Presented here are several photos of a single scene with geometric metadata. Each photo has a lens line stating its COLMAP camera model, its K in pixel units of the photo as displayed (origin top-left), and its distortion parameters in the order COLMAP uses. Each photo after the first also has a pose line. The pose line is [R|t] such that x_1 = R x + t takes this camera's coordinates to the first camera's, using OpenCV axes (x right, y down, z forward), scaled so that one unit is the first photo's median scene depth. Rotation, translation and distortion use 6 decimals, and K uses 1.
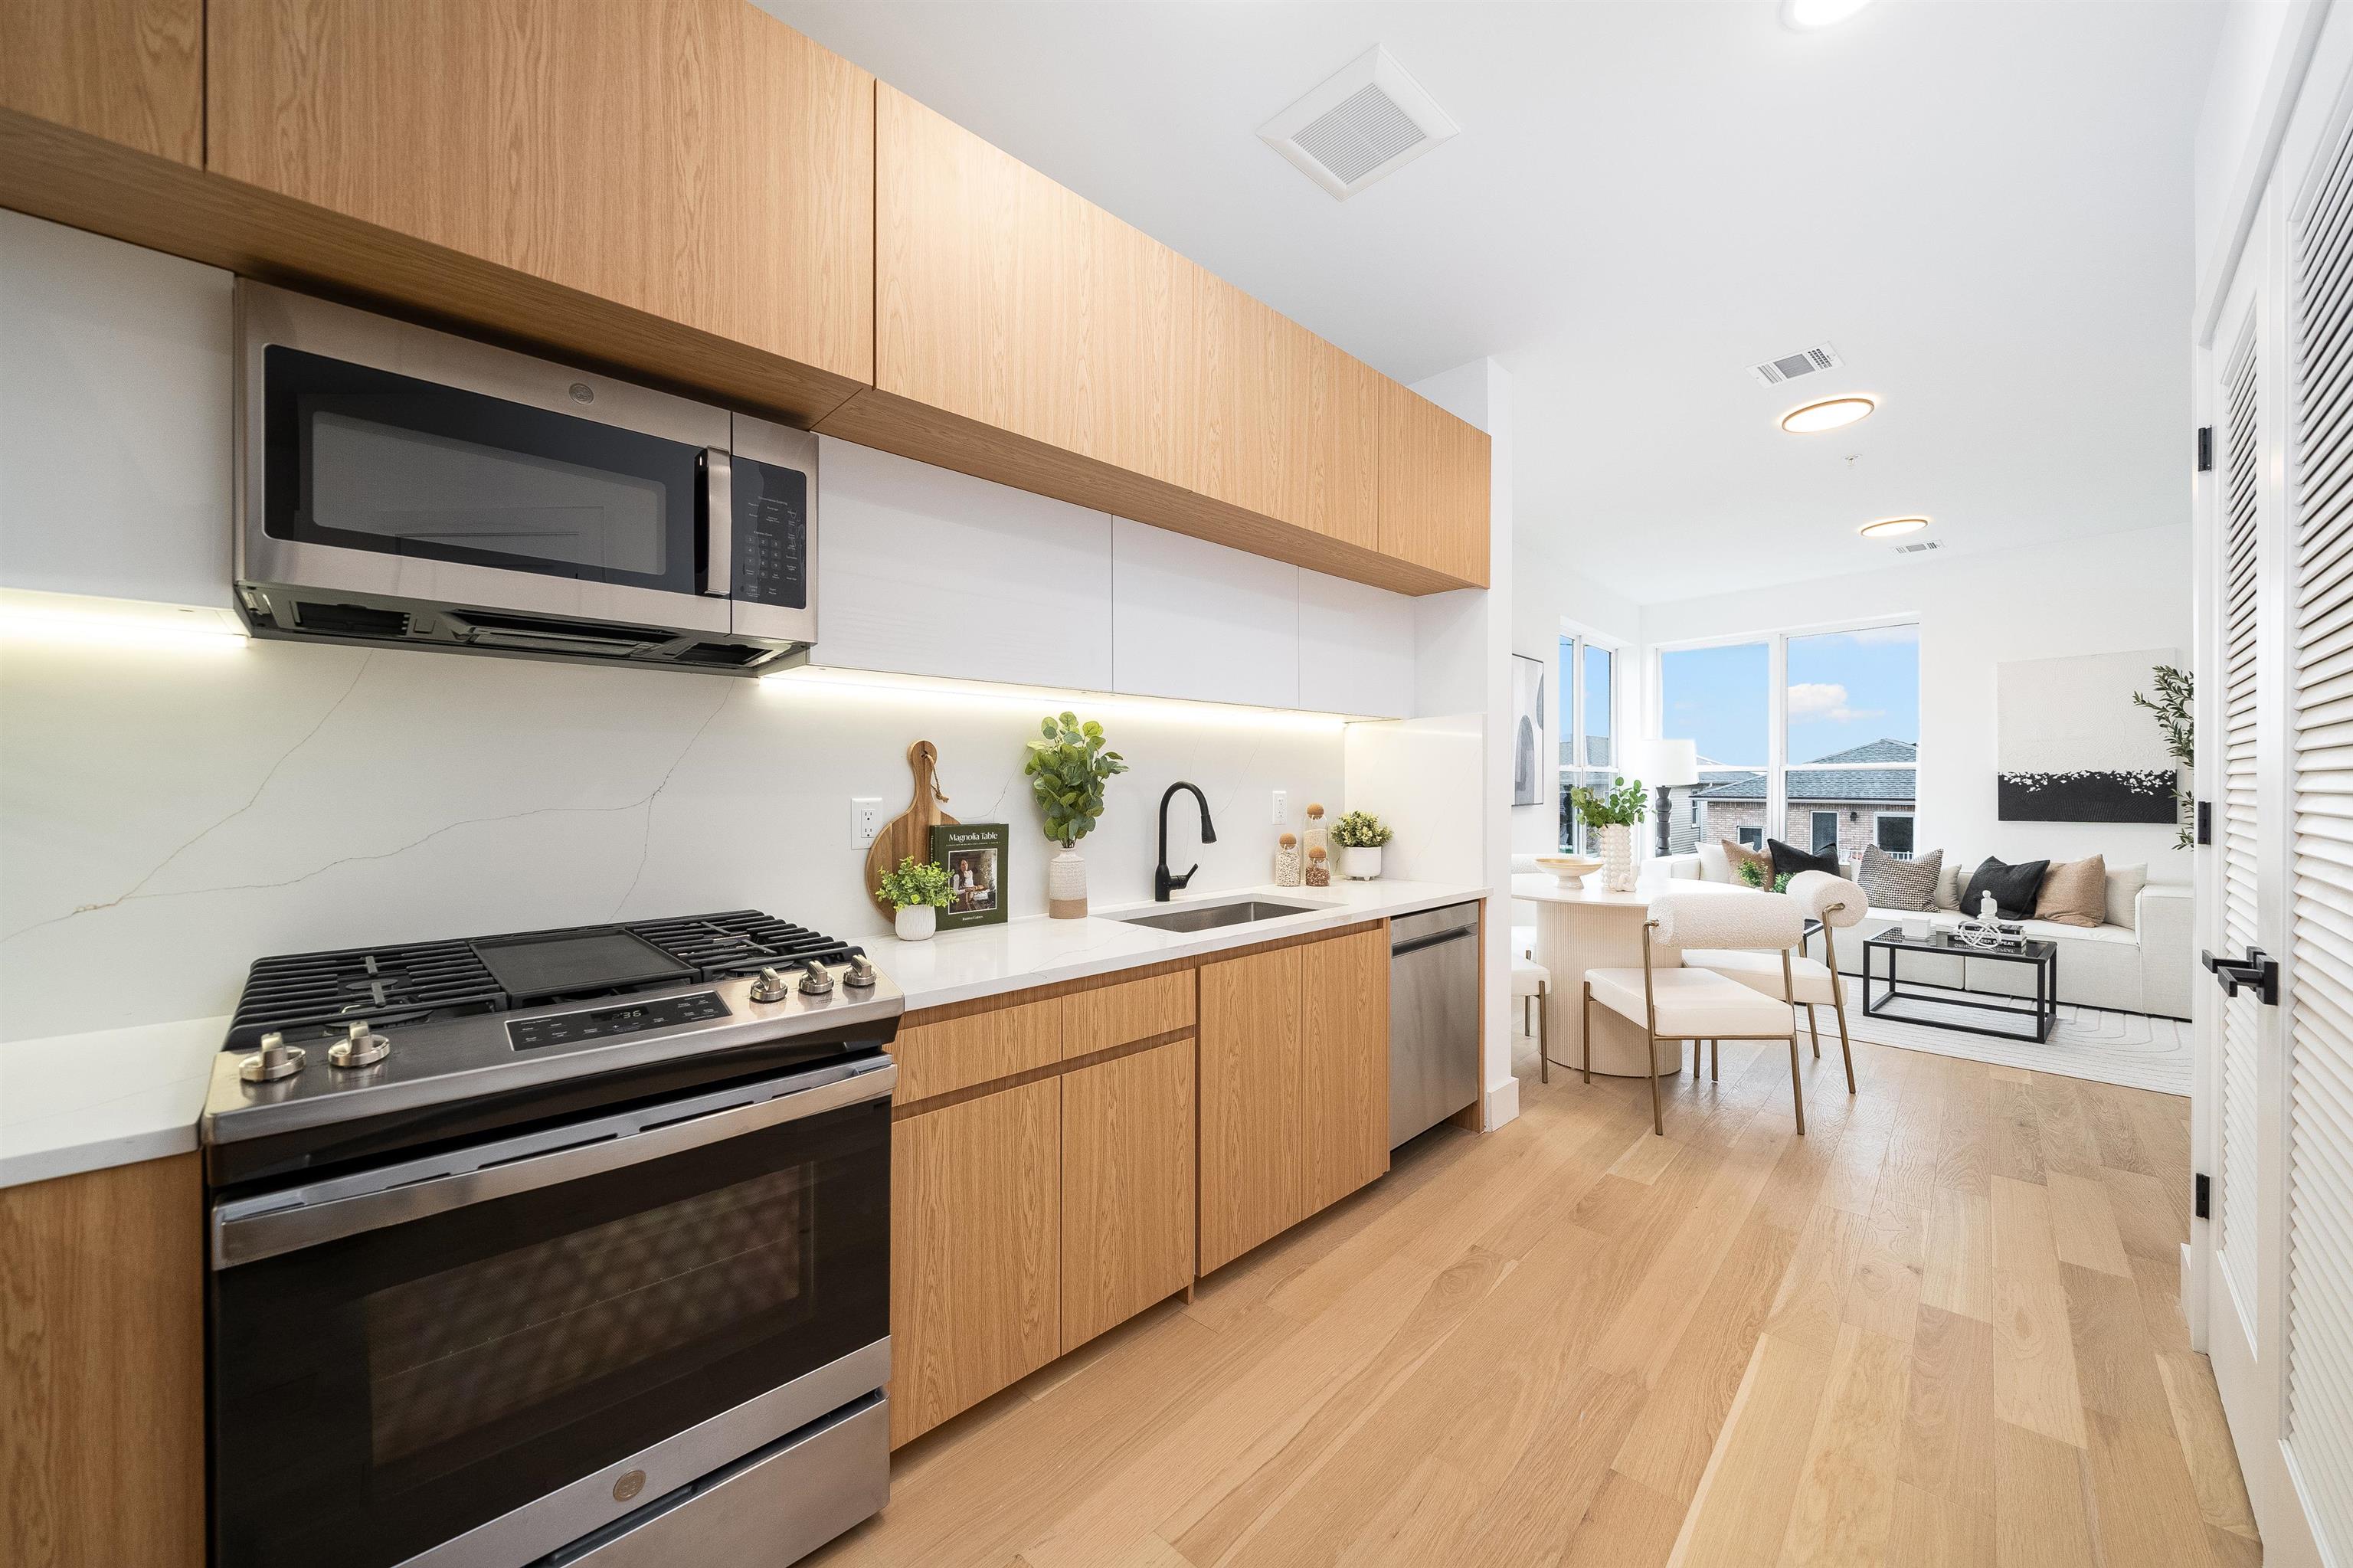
lens RADIAL K [[874.5, 0, 1191.9], [0, 874.5, 785.3], [0, 0, 1]] dist [-0.001095, -0.000842]
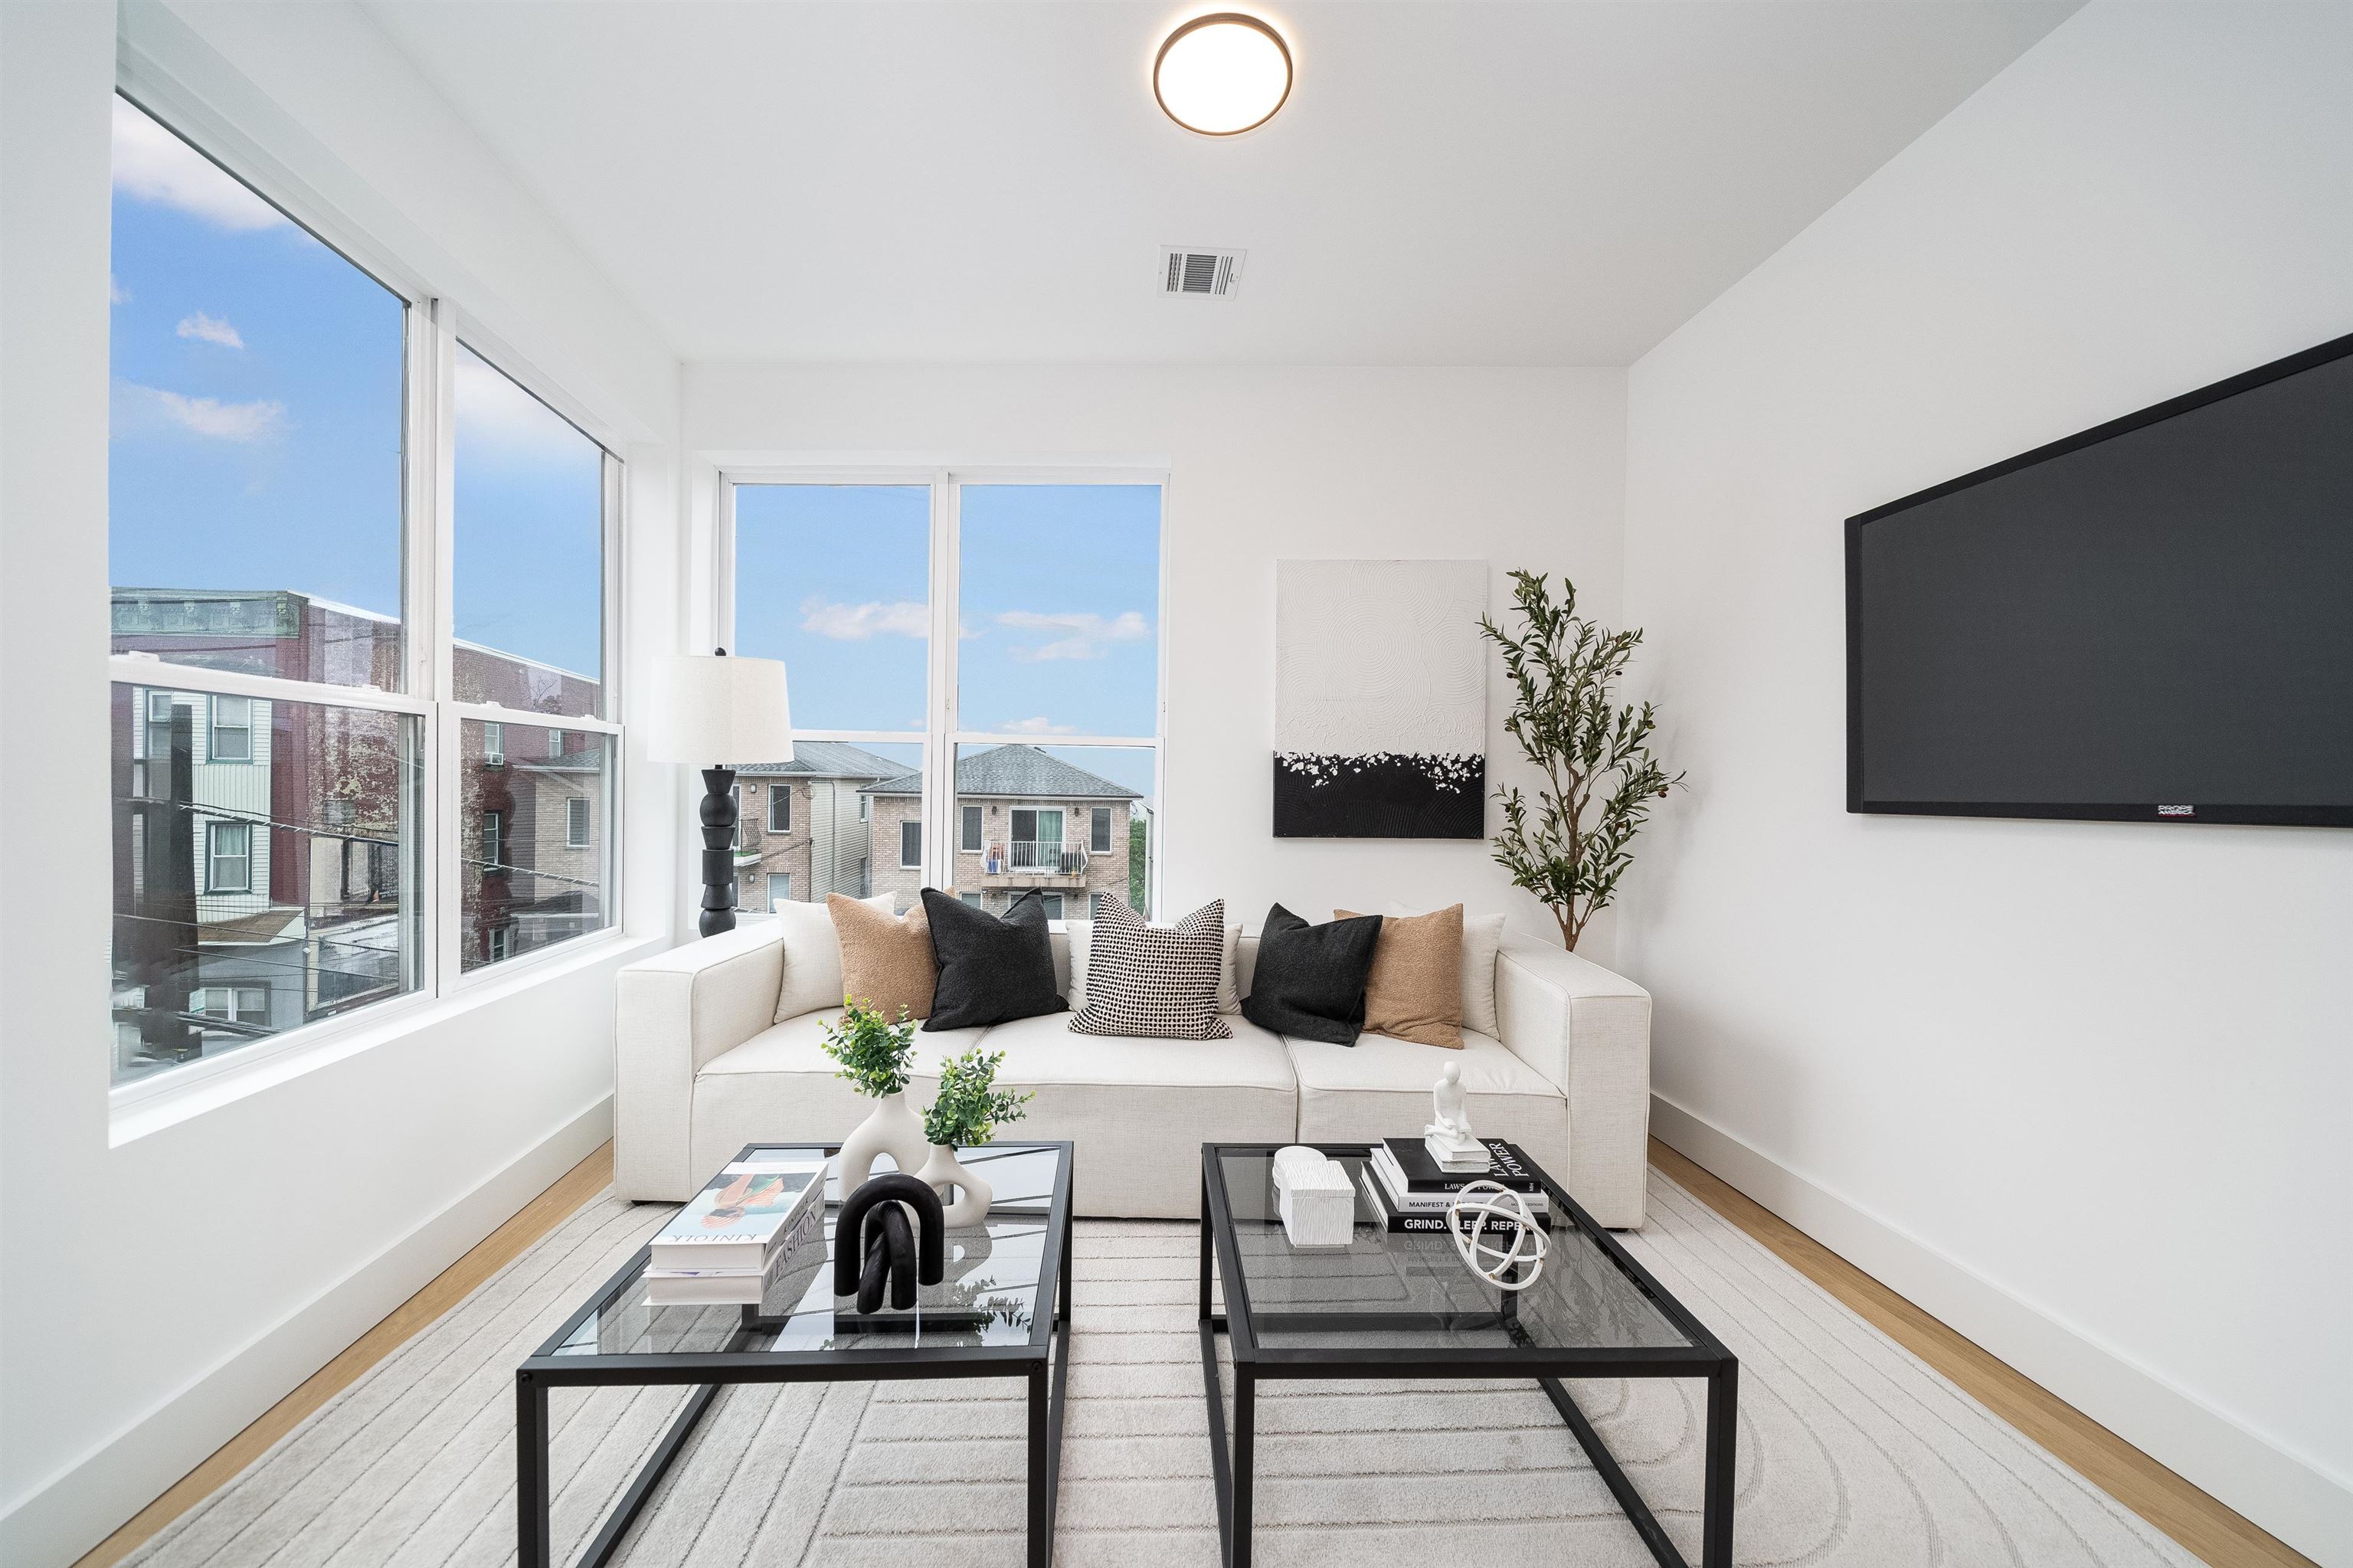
lens RADIAL K [[819.6, 0, 1163.0], [0, 819.6, 790.7], [0, 0, 1]] dist [-0.001179, -0.000007]
pose [[0.651389, 0.006309, 0.758718, 0.493233], [-0.016200, 0.999853, 0.005594, 0.008881], [-0.758571, -0.015935, 0.651395, 0.742954]]
